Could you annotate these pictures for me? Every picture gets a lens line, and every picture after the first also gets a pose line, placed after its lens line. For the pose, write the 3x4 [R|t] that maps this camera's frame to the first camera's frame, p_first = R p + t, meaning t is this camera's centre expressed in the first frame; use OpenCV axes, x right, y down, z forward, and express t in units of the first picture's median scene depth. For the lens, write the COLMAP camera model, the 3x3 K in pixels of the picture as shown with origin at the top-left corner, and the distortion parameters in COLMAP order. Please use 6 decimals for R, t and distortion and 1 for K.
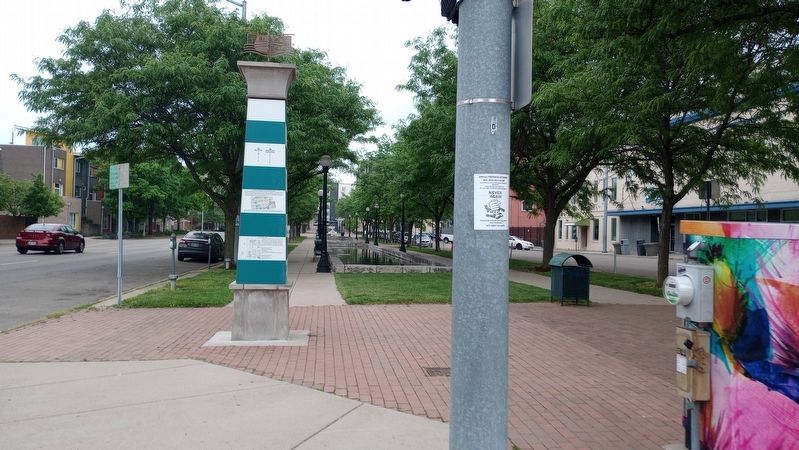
lens RADIAL K [[667.9, 0, 401.0], [0, 667.9, 227.9], [0, 0, 1]] dist [0.090675, -0.122766]
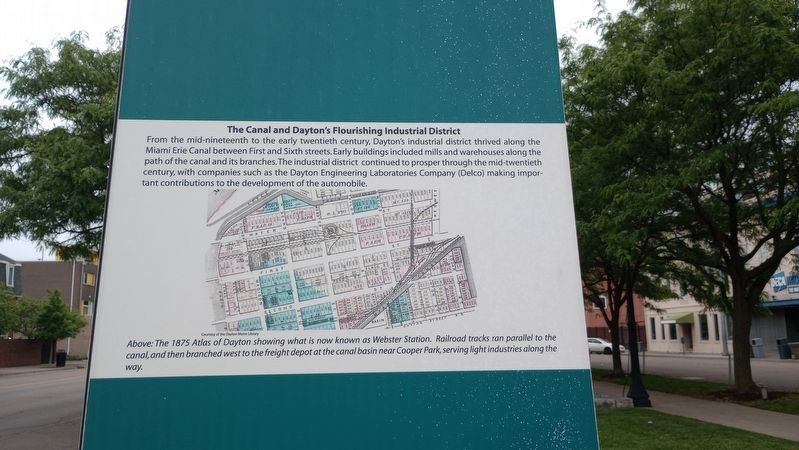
lens RADIAL K [[667.9, 0, 401.0], [0, 667.9, 227.9], [0, 0, 1]] dist [0.090675, -0.122766]
pose [[0.997070, -0.049840, -0.058026, -0.031267], [0.040320, 0.987089, -0.155016, -0.004412], [0.065002, 0.152222, 0.986206, 0.148363]]
